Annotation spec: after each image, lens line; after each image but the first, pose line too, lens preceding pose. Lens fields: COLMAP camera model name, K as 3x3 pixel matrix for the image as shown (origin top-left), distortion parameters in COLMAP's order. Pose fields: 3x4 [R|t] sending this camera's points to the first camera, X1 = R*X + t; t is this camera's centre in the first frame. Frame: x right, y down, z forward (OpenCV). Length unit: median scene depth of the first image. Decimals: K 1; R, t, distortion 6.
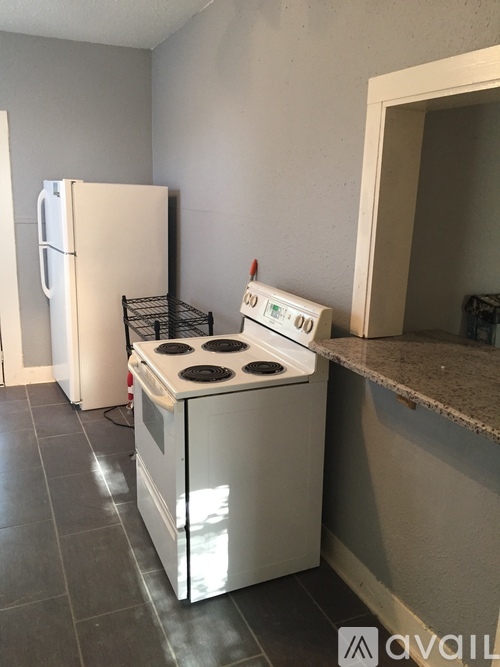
lens RADIAL K [[573.0, 0, 250.0], [0, 573.0, 333.5], [0, 0, 1]] dist [0.082687, -0.110058]
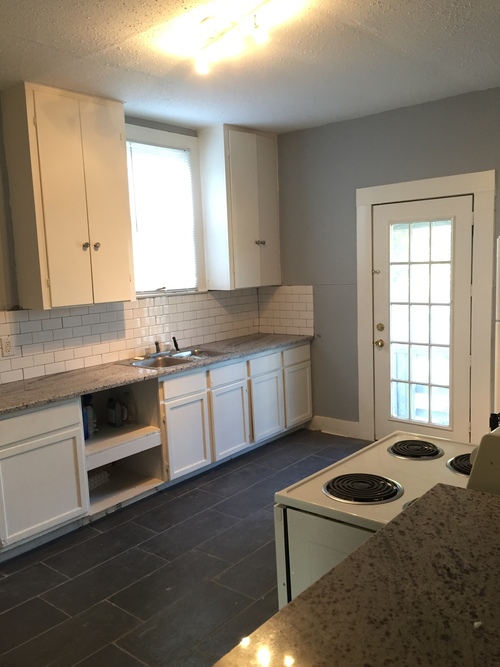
lens RADIAL K [[573.0, 0, 250.0], [0, 573.0, 333.5], [0, 0, 1]] dist [0.082687, -0.110058]
pose [[0.433359, 0.063475, -0.898983, 0.304115], [-0.160740, 0.986966, -0.007798, -0.056836], [0.886771, 0.147882, 0.437914, 0.314588]]
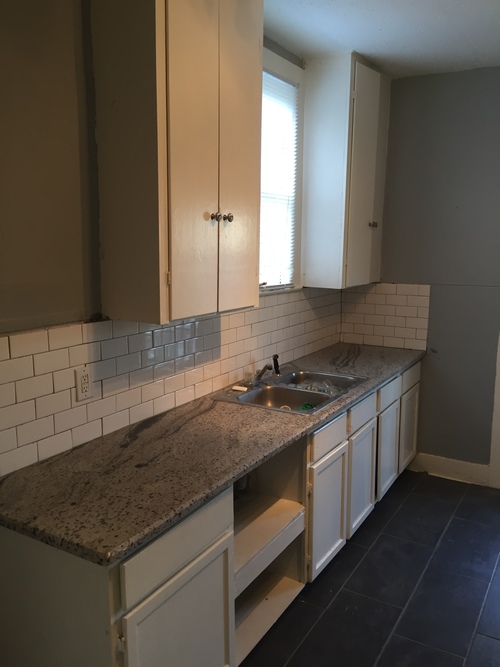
lens RADIAL K [[573.0, 0, 250.0], [0, 573.0, 333.5], [0, 0, 1]] dist [0.082687, -0.110058]
pose [[0.571121, 0.104278, -0.814216, -0.188087], [-0.184612, 0.982805, -0.003623, -0.053917], [0.799837, 0.152383, 0.580551, 0.177177]]
